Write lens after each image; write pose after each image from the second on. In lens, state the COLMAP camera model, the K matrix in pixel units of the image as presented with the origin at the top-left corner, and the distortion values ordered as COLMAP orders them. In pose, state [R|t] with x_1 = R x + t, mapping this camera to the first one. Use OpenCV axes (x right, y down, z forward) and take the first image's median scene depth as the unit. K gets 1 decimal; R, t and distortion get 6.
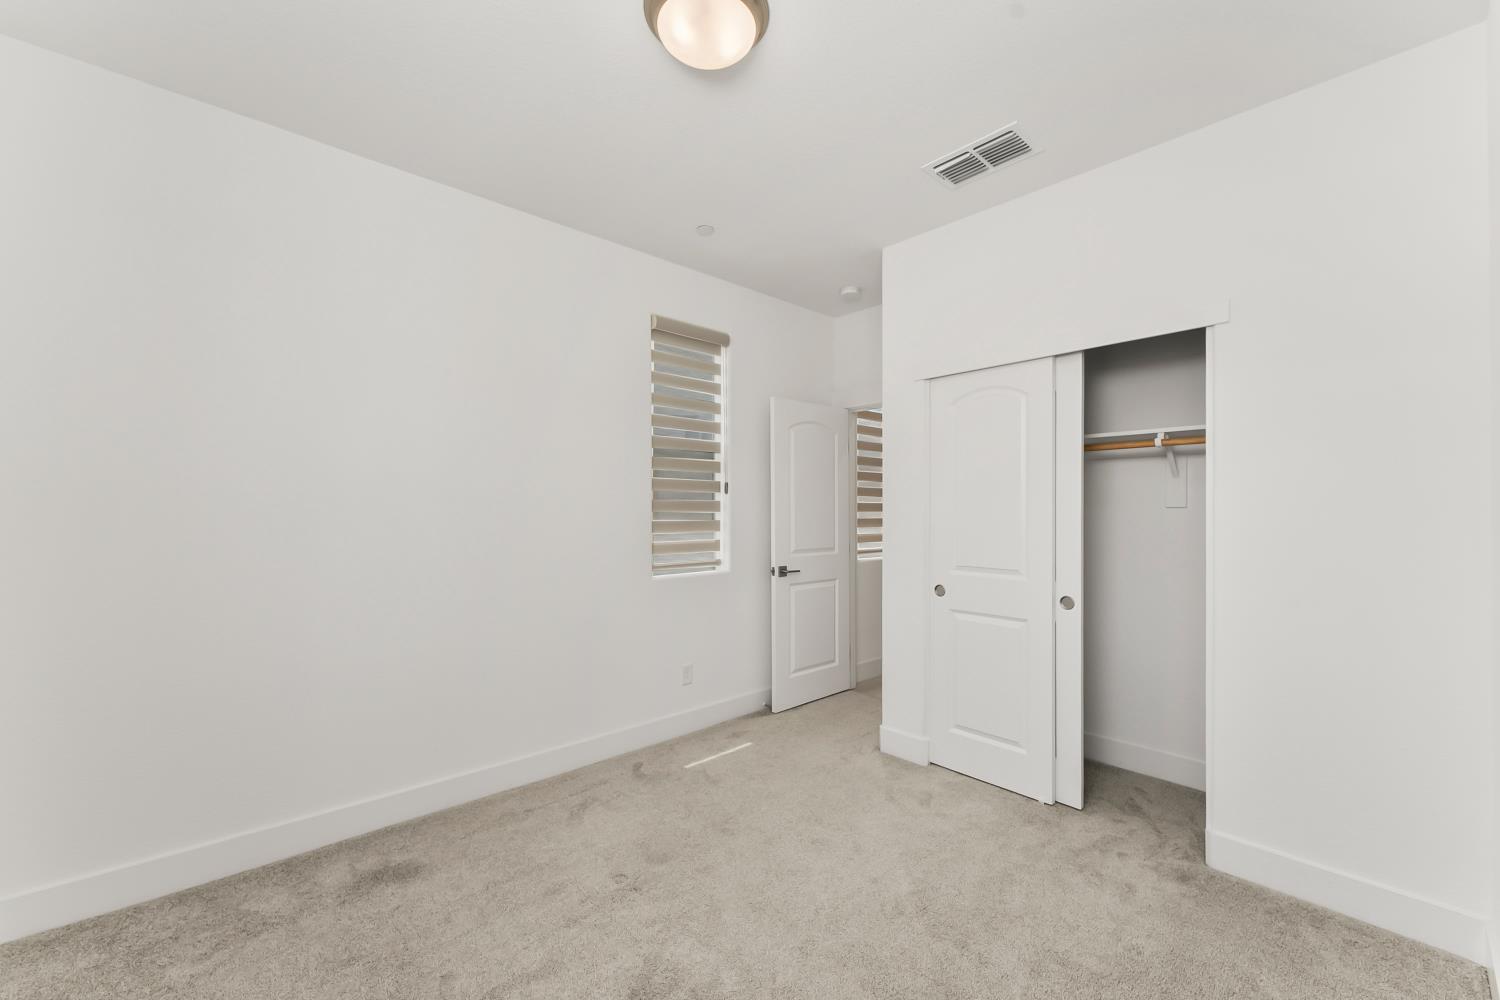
lens RADIAL K [[601.9, 0, 741.0], [0, 601.9, 510.2], [0, 0, 1]] dist [0.007543, -0.000517]
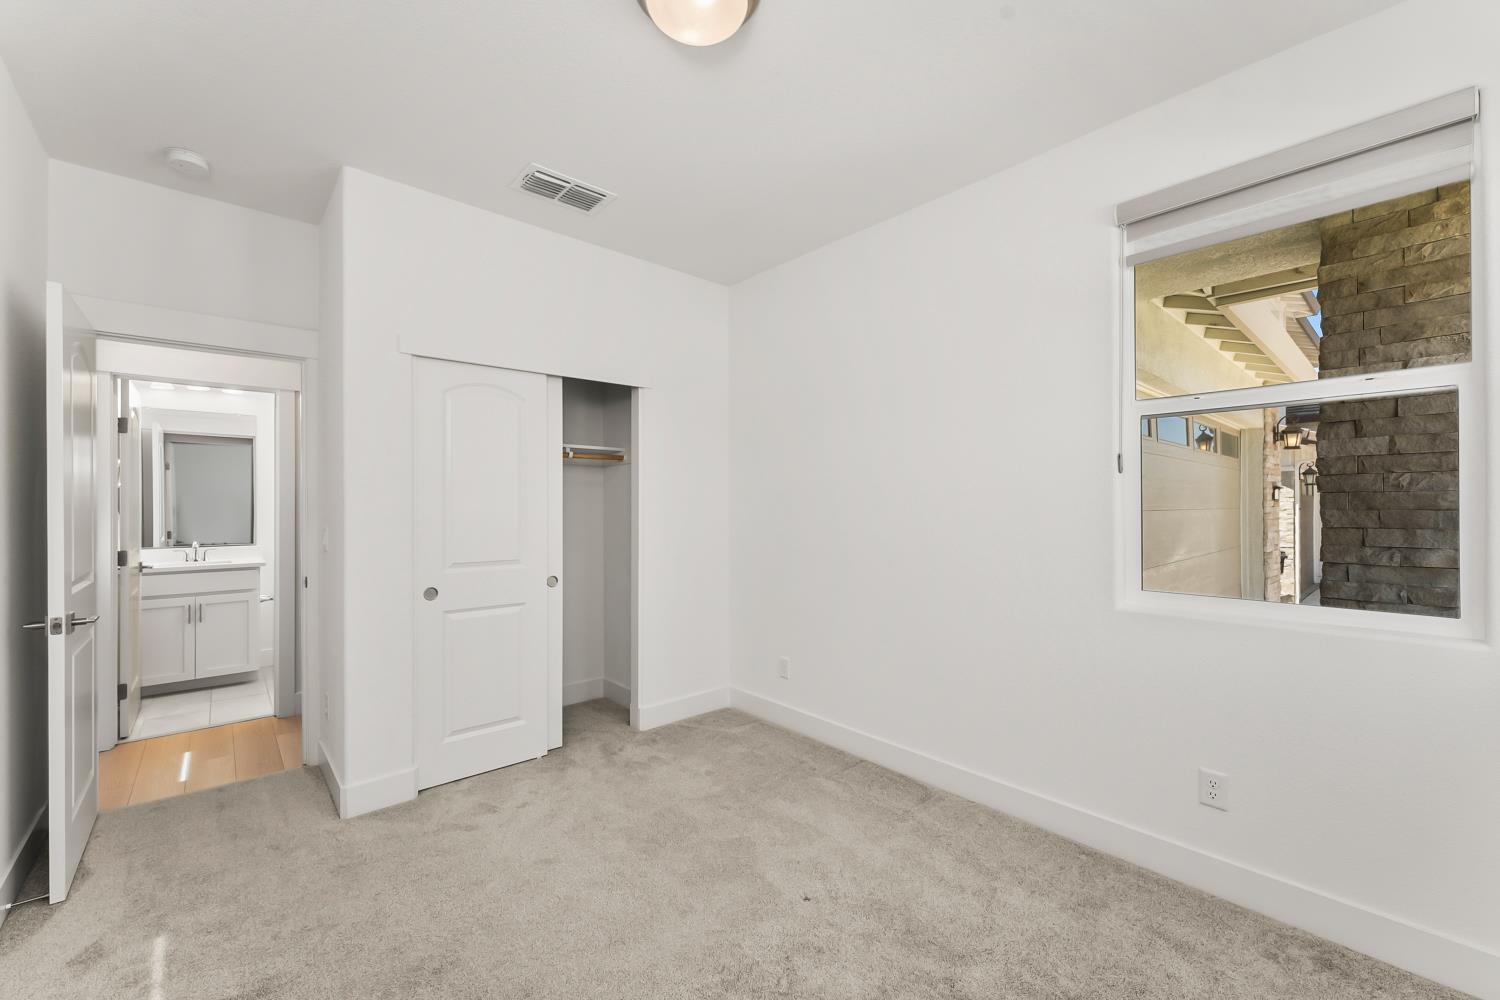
lens RADIAL K [[601.9, 0, 753.5], [0, 601.9, 503.6], [0, 0, 1]] dist [0.007543, -0.000517]
pose [[0.005031, -0.001006, 0.999987, -0.677249], [0.001751, 0.999998, 0.000997, -0.002699], [-0.999986, 0.001746, 0.005033, 0.602682]]
